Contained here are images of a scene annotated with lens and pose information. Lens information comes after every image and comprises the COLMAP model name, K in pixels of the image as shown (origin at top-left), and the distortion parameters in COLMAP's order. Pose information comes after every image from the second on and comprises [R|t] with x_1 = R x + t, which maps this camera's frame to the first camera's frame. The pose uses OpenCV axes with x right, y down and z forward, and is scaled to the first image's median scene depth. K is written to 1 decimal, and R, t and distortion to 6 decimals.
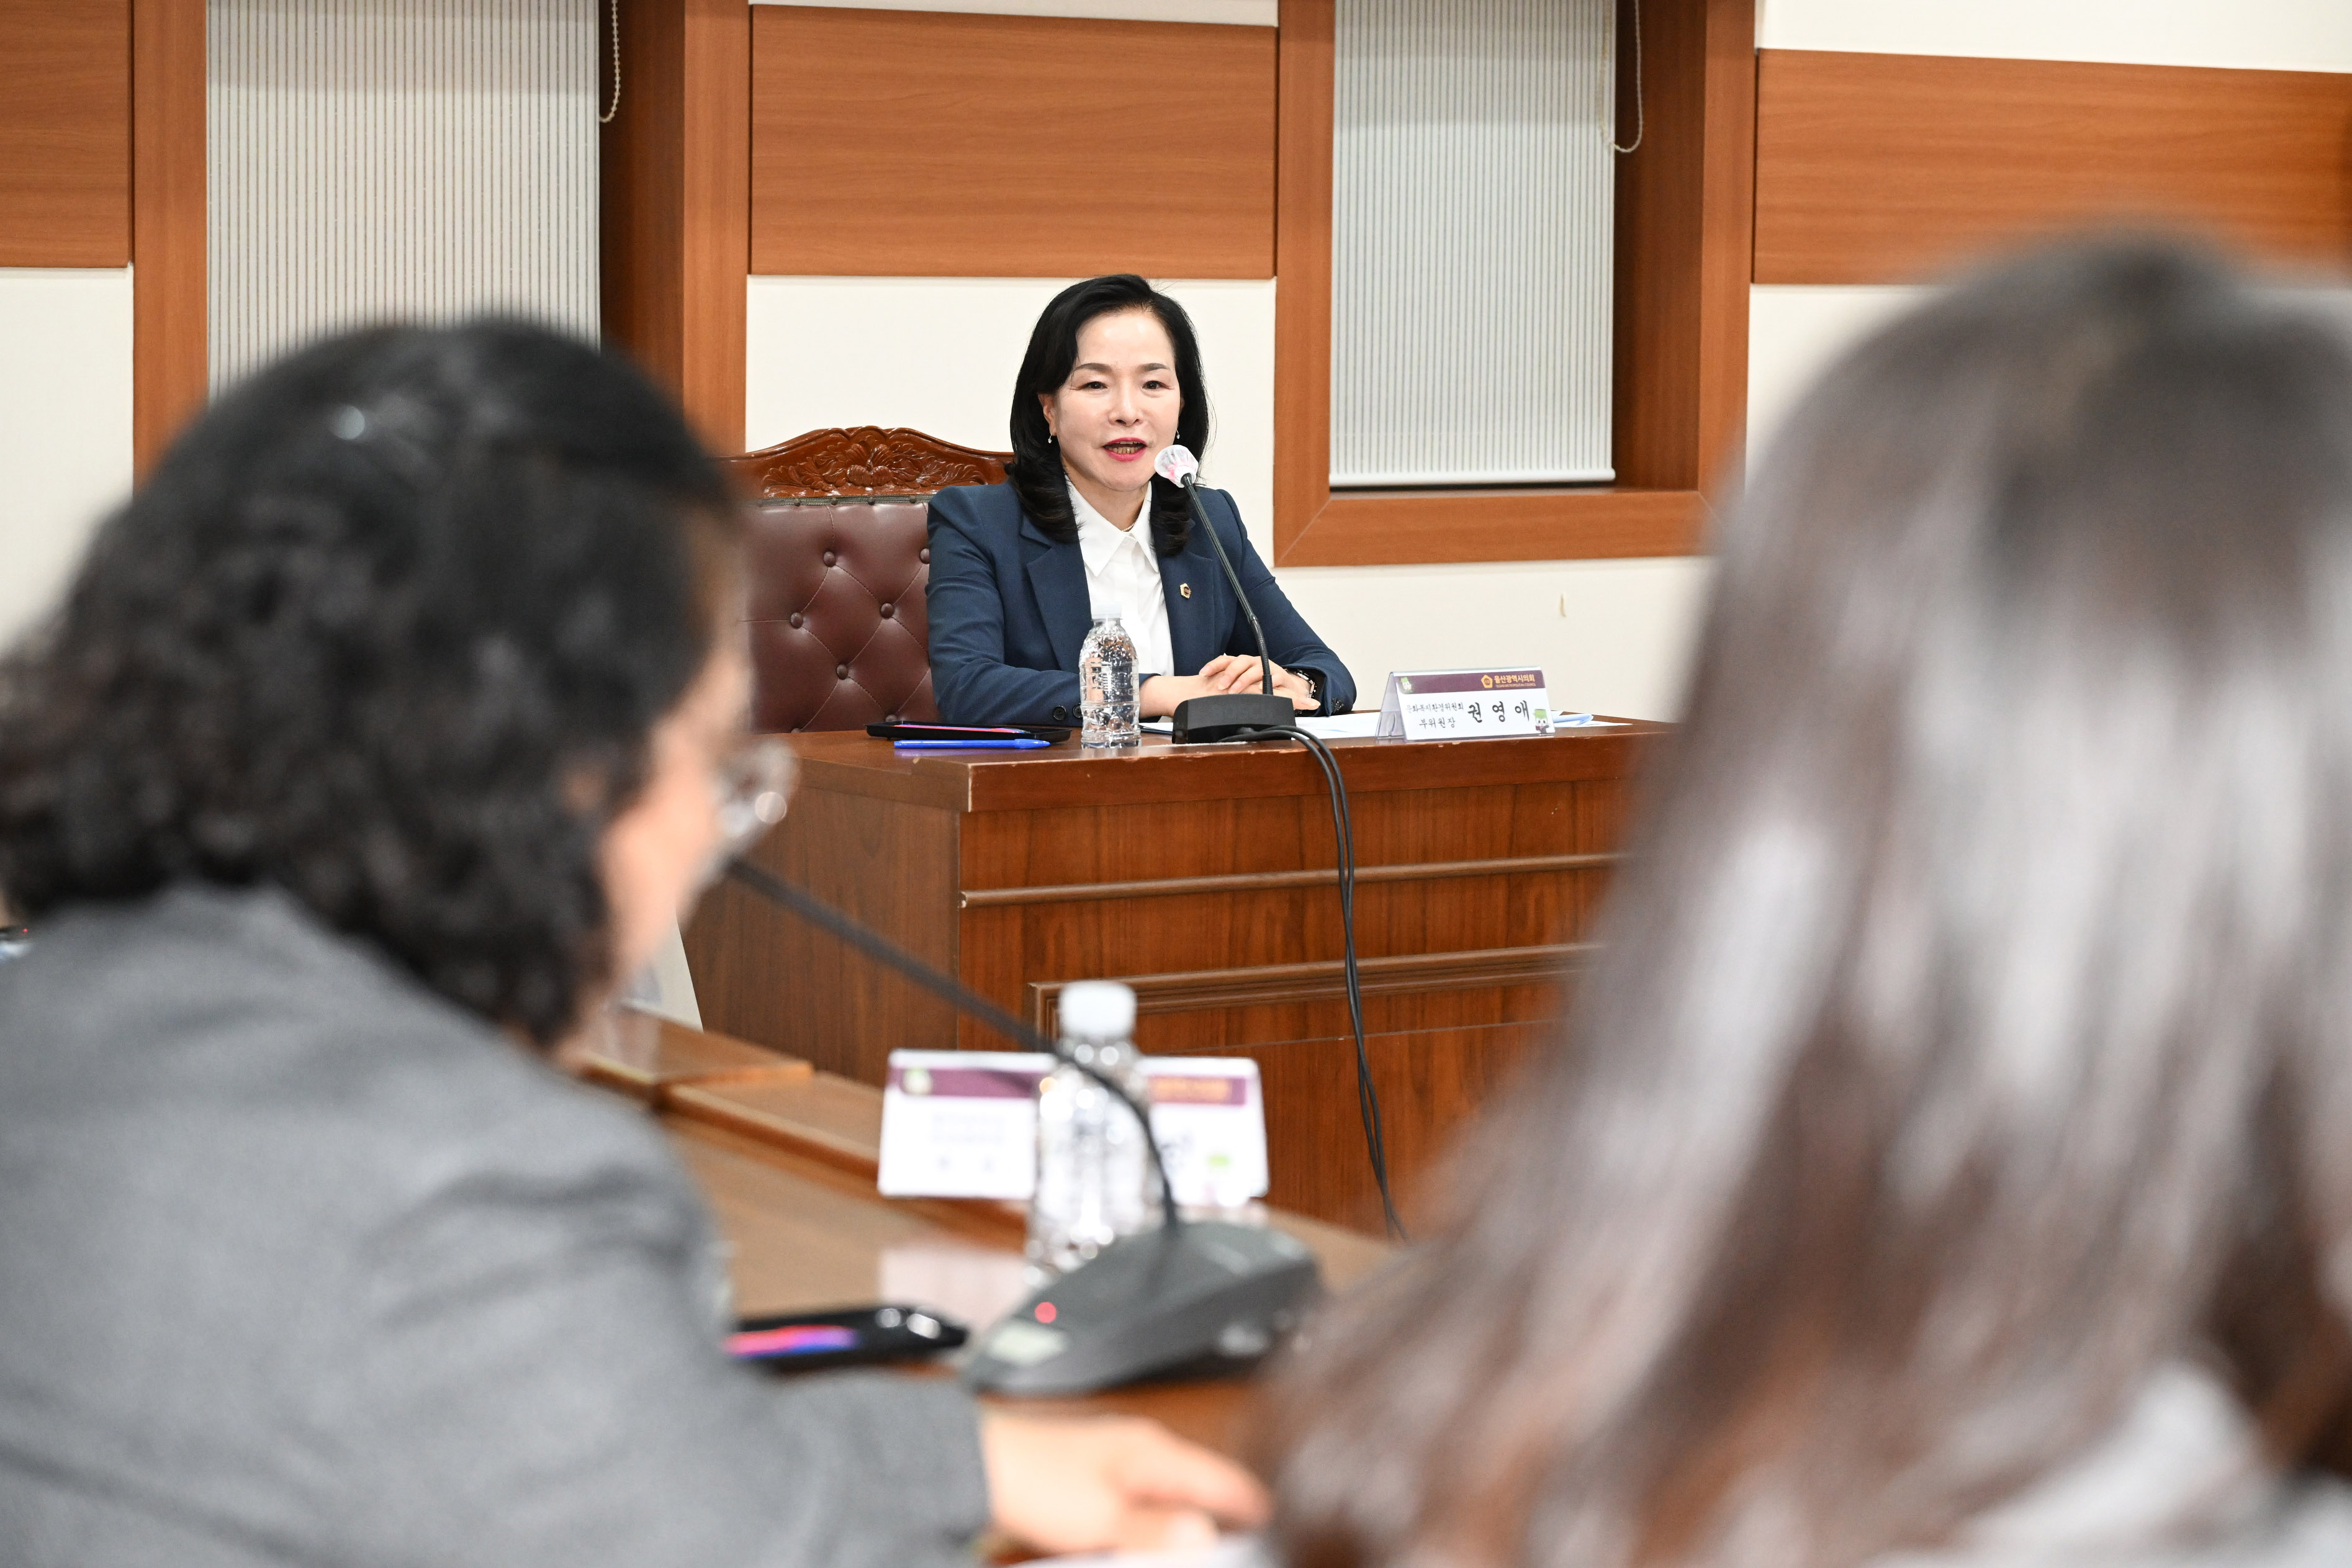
lens RADIAL K [[5343.7, 0, 1176.0], [0, 5343.7, 784.0], [0, 0, 1]] dist [0.016229, -0.134625]
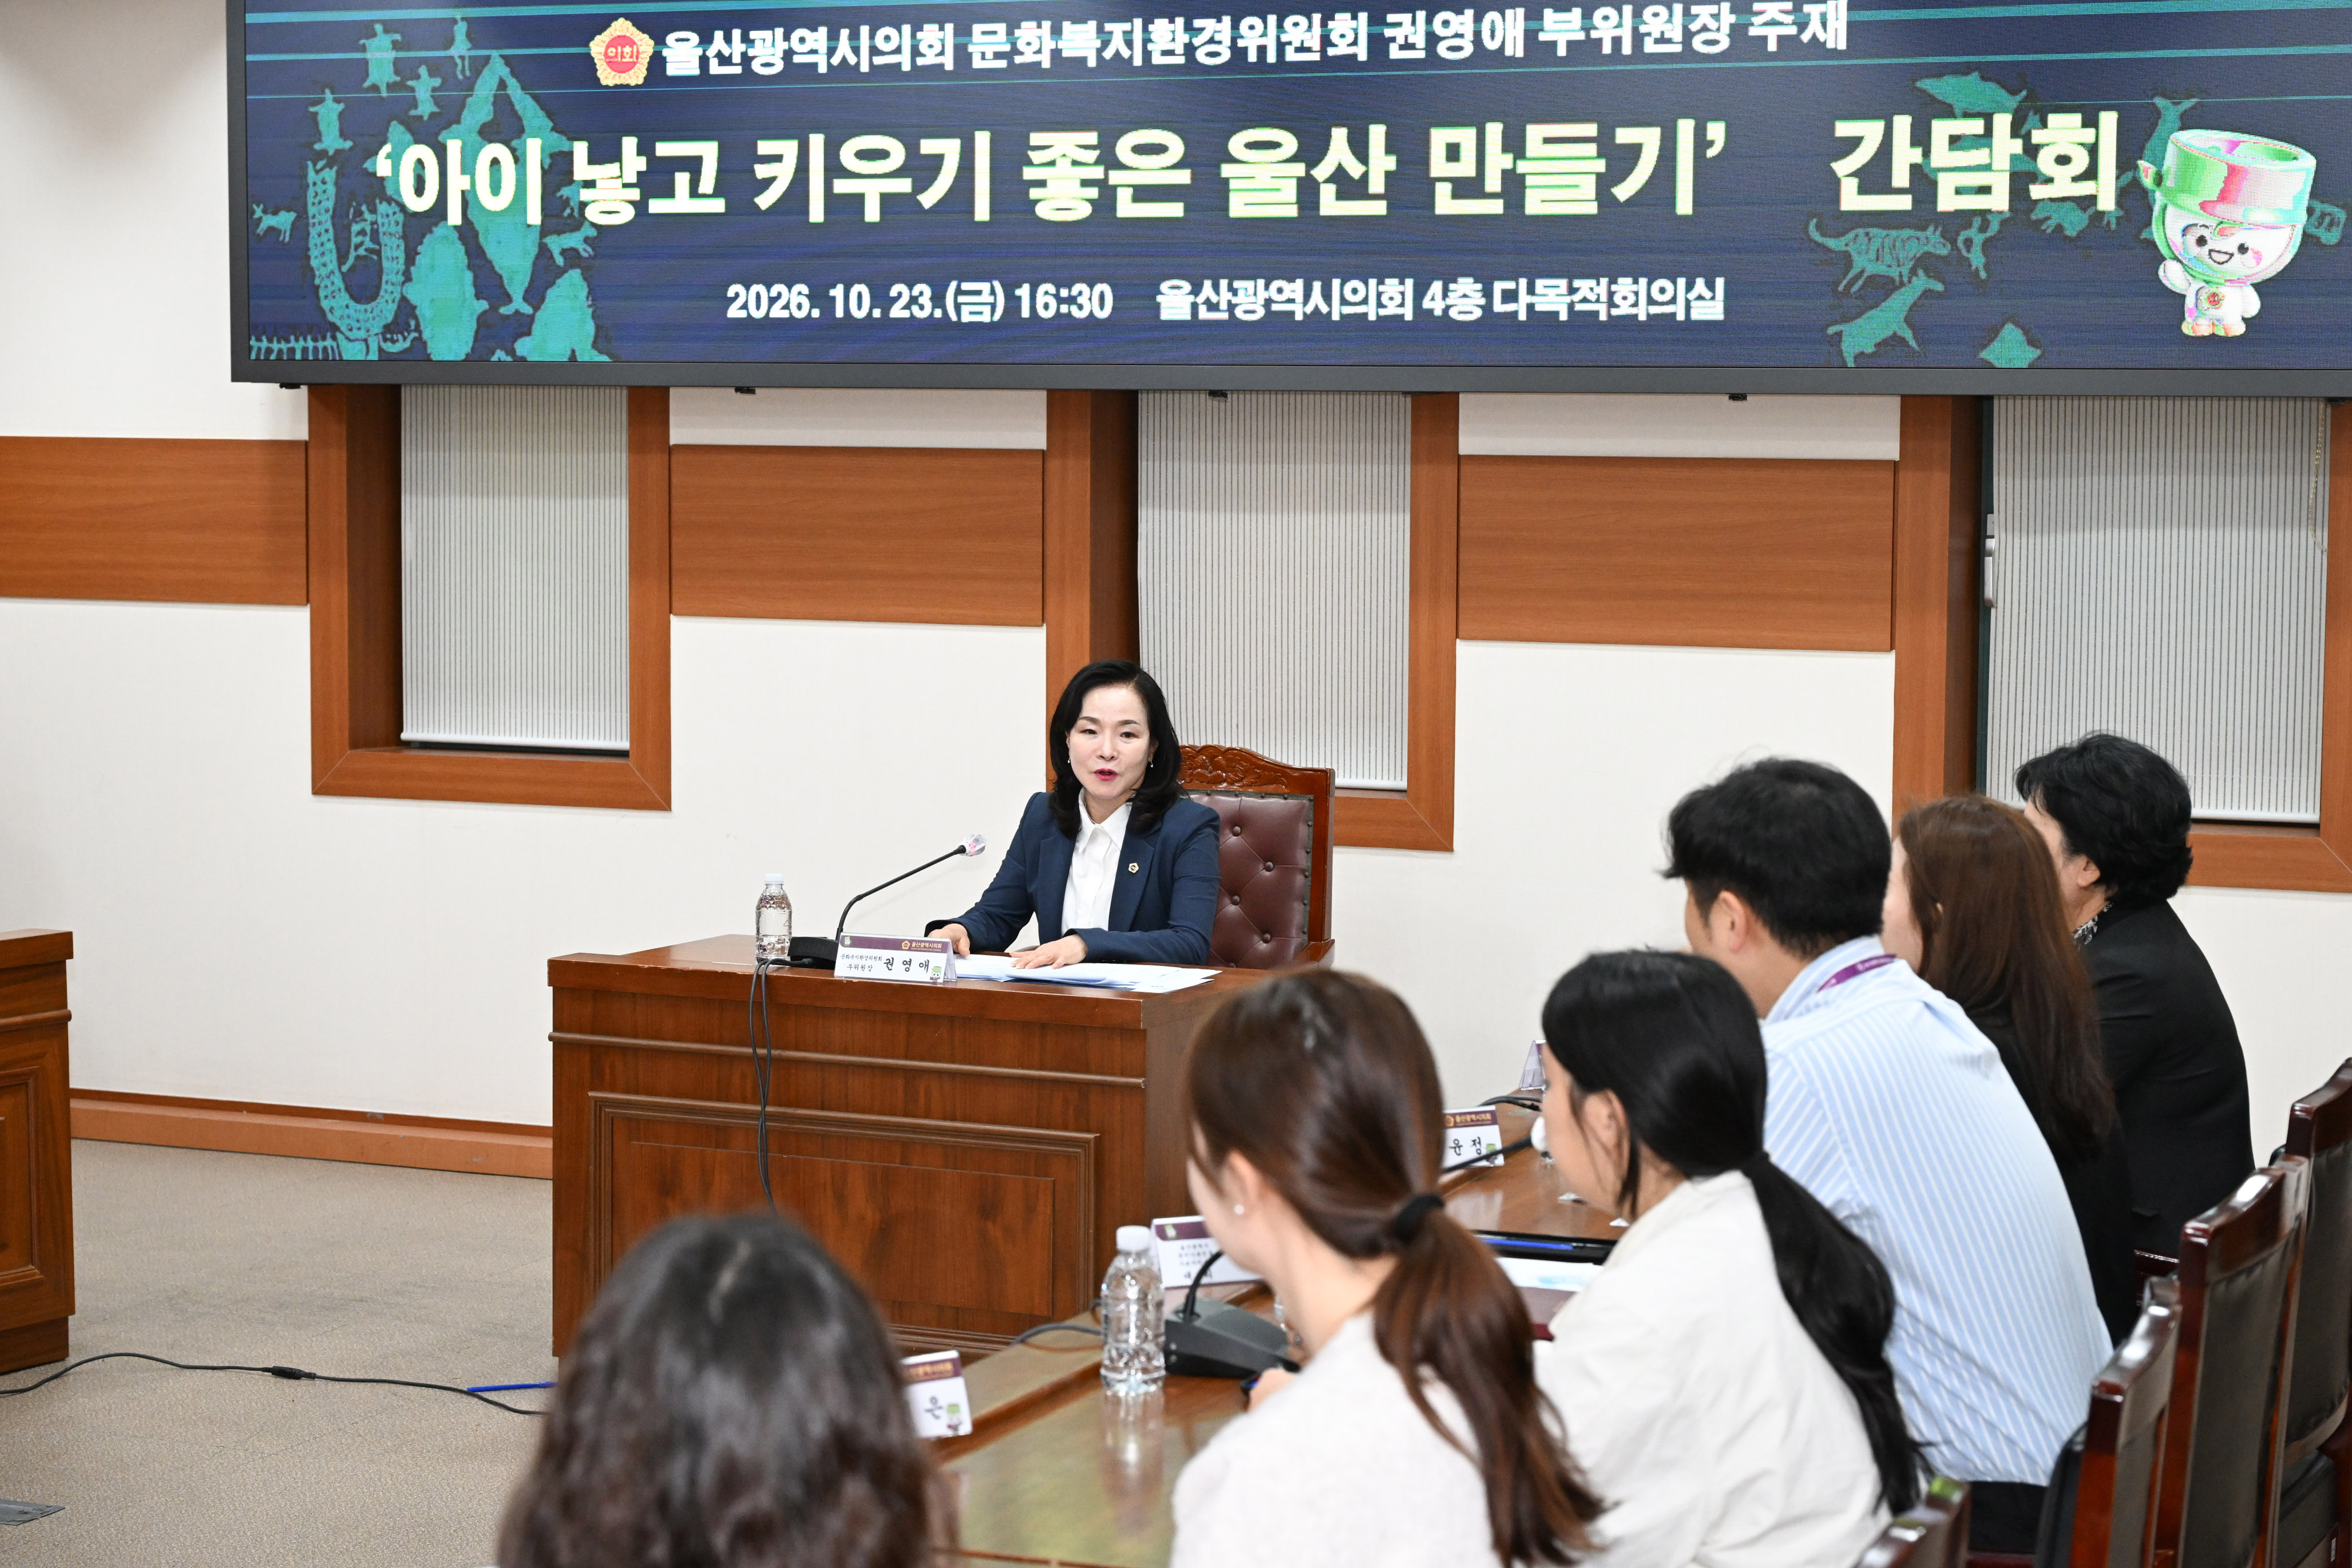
lens RADIAL K [[4657.7, 0, 1176.0], [0, 4657.7, 784.0], [0, 0, 1]] dist [0.016575, -0.095853]
pose [[0.526416, 0.065865, -0.847672, 1.147537], [-0.082329, 0.996259, 0.026283, -0.099418], [0.846232, 0.055952, 0.529869, 0.315861]]
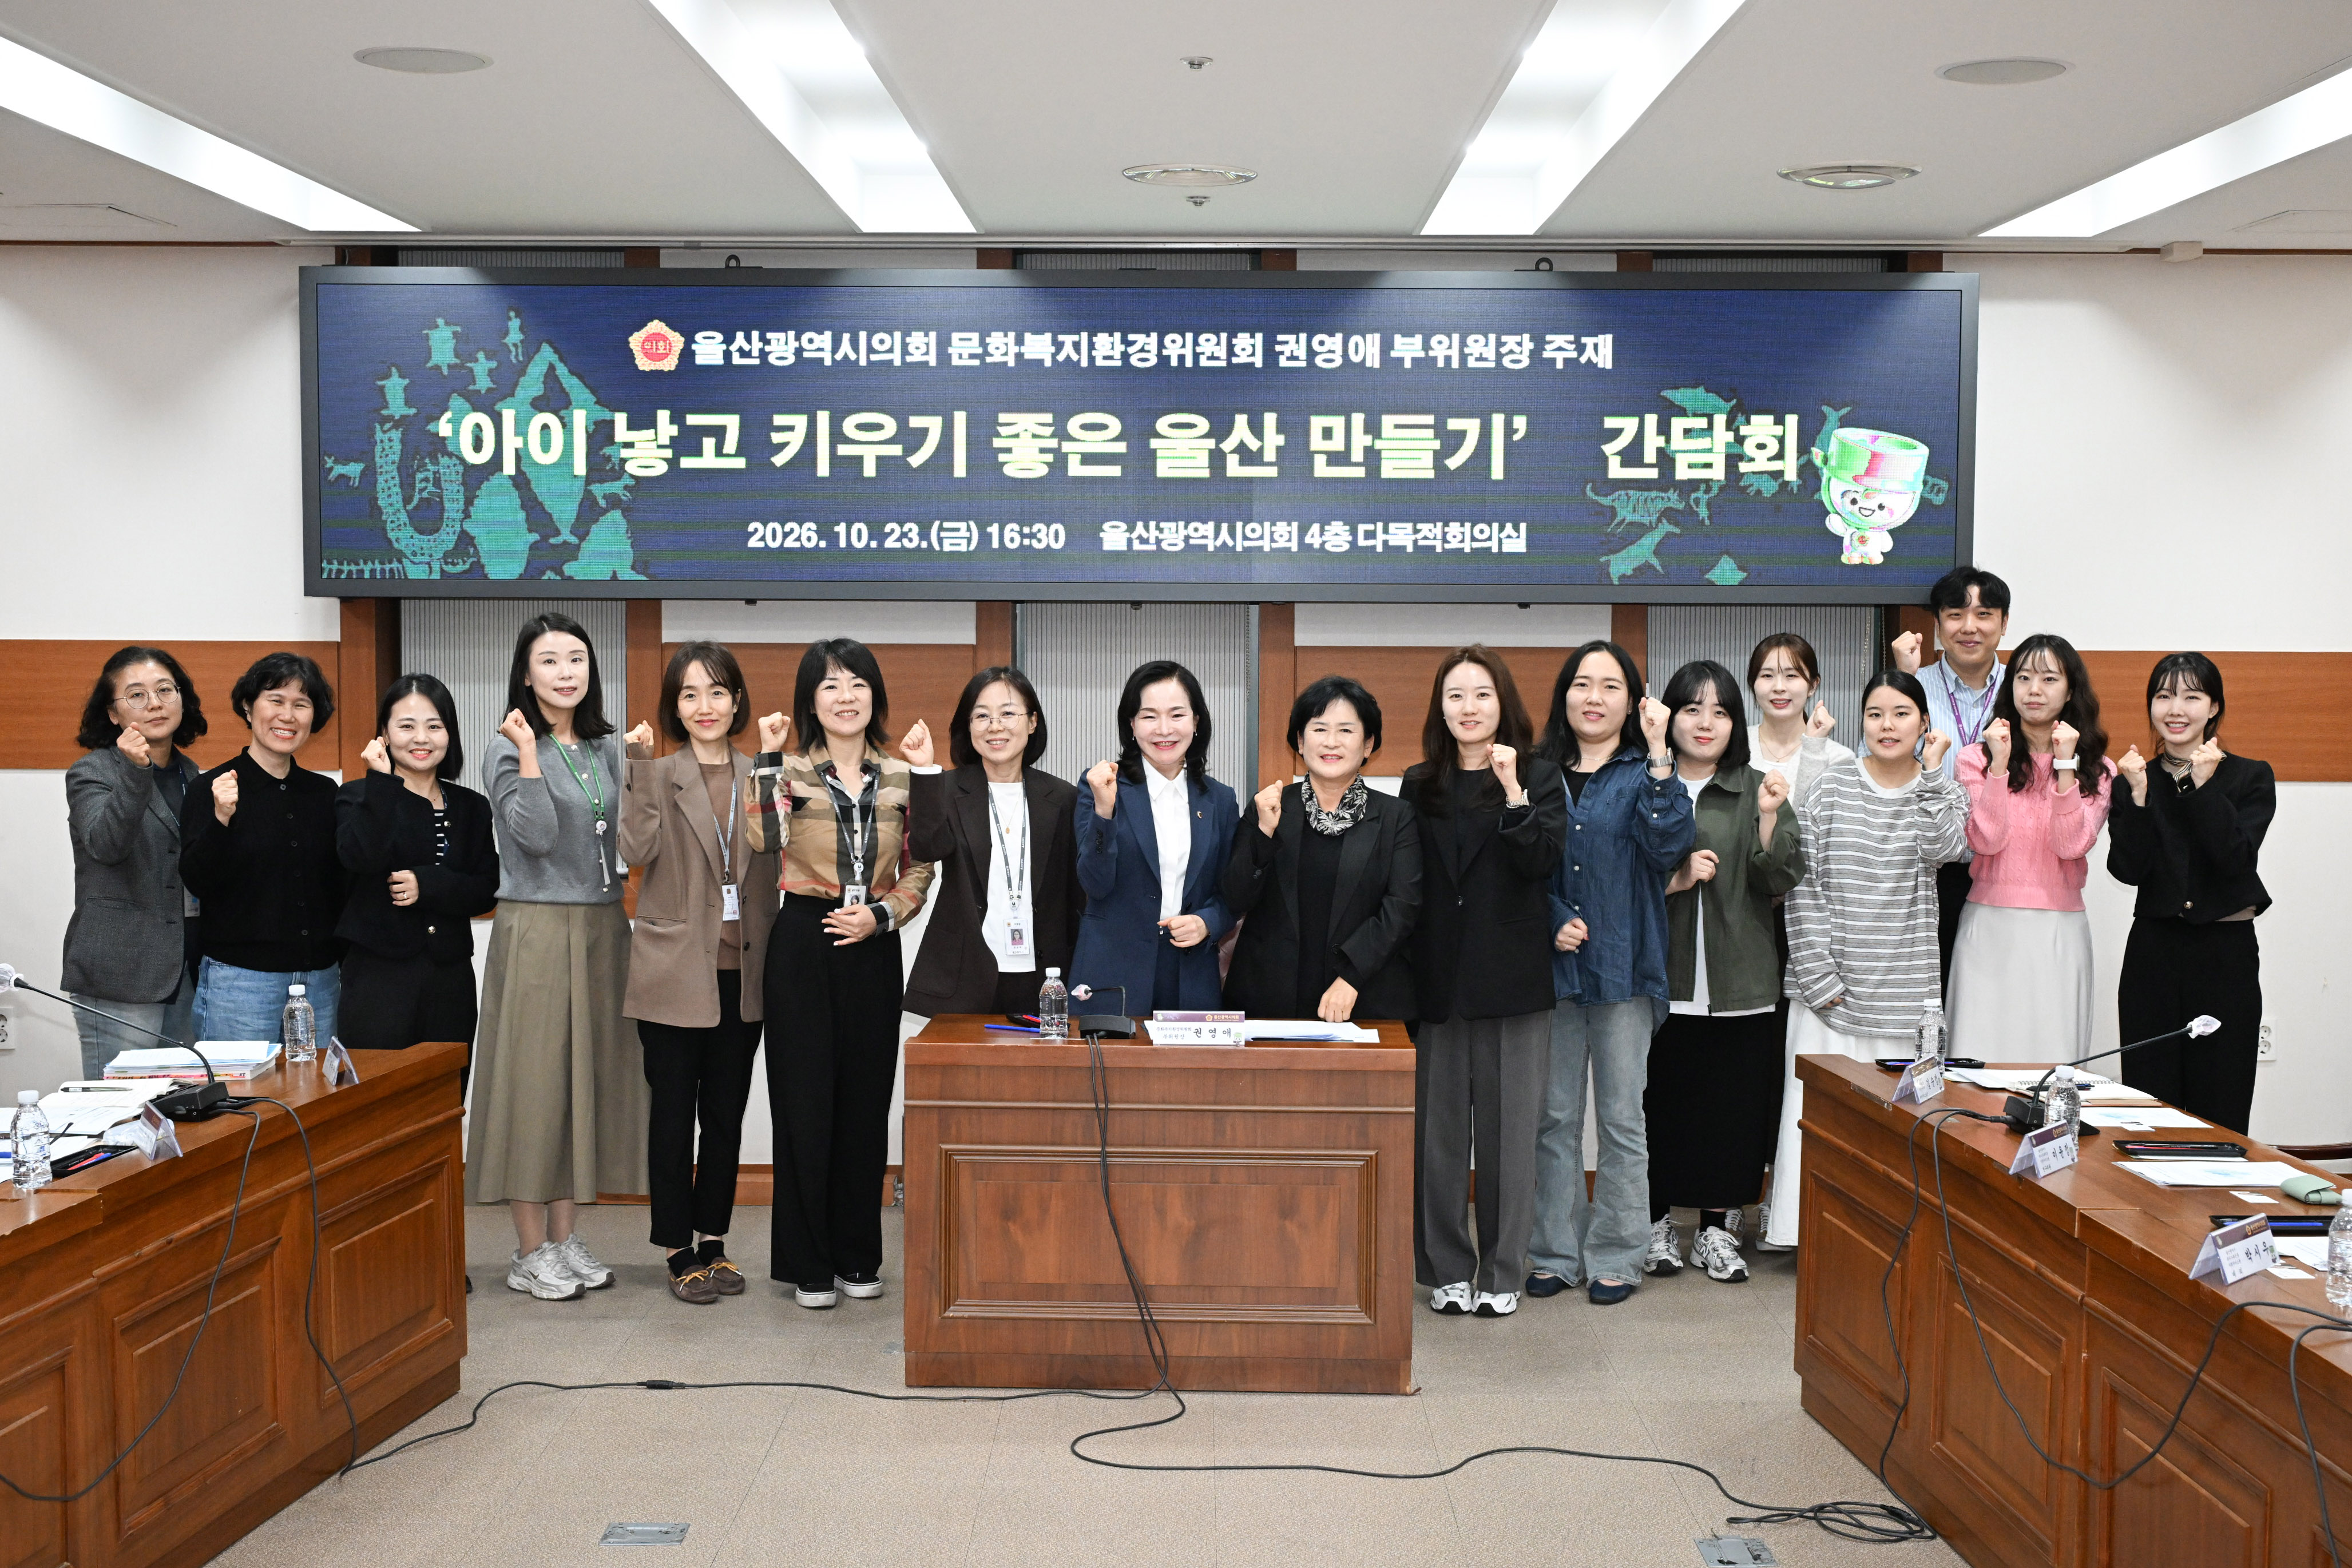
lens RADIAL K [[2937.6, 0, 1165.5], [0, 2937.6, 791.6], [0, 0, 1]] dist [-0.001091, 0.016234]
pose [[0.813993, 0.031100, -0.580042, 0.646328], [-0.052013, 0.998457, -0.019458, -0.077021], [0.578542, 0.046008, 0.814354, 0.052498]]
